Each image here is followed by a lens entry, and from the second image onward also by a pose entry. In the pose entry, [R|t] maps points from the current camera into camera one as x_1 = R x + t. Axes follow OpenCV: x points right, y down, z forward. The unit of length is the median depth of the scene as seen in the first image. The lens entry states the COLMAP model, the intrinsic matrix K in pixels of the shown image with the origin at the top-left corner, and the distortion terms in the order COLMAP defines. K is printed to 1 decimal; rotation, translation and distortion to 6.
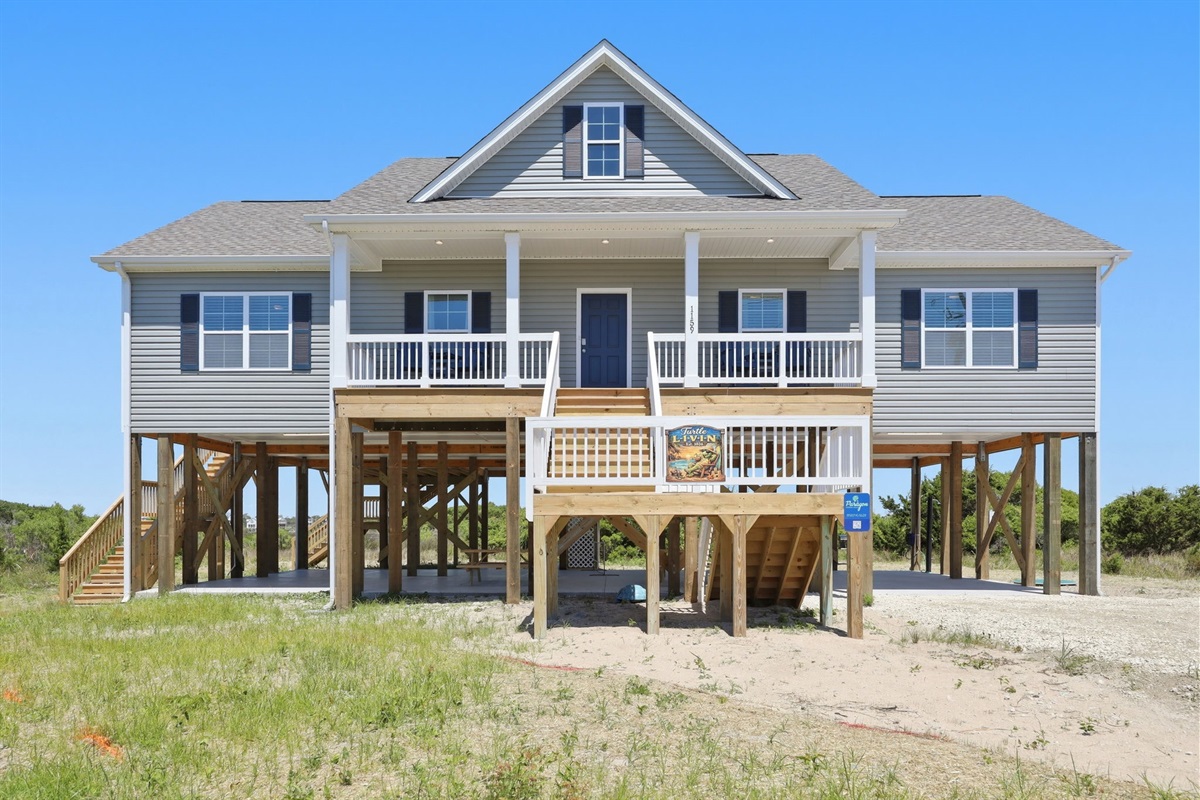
lens RADIAL K [[541.4, 0, 595.4], [0, 541.4, 343.4], [0, 0, 1]] dist [-0.001128, -0.000004]
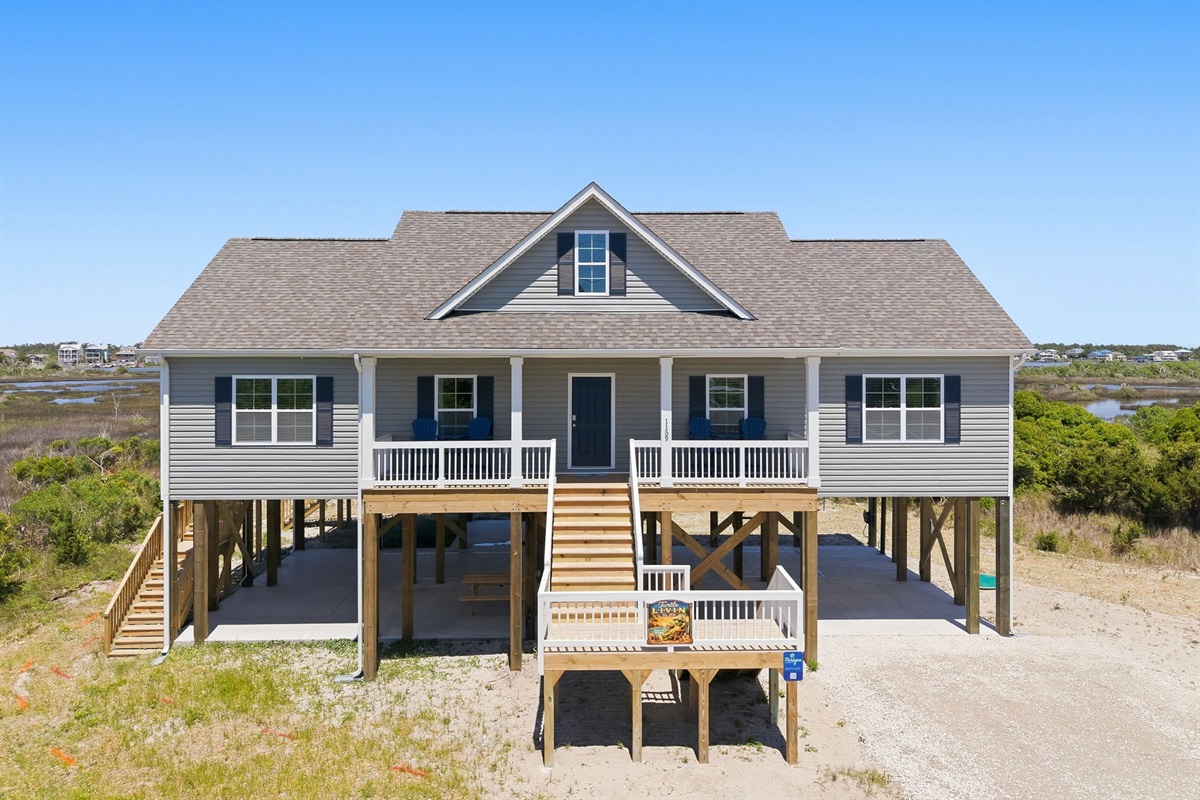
lens RADIAL K [[489.9, 0, 593.1], [0, 489.9, 367.4], [0, 0, 1]] dist [0.025530, -0.017820]
pose [[0.999631, 0.000505, 0.027161, -0.011535], [-0.000568, 0.999997, 0.002307, -0.152794], [-0.027160, -0.002322, 0.999628, -0.064337]]
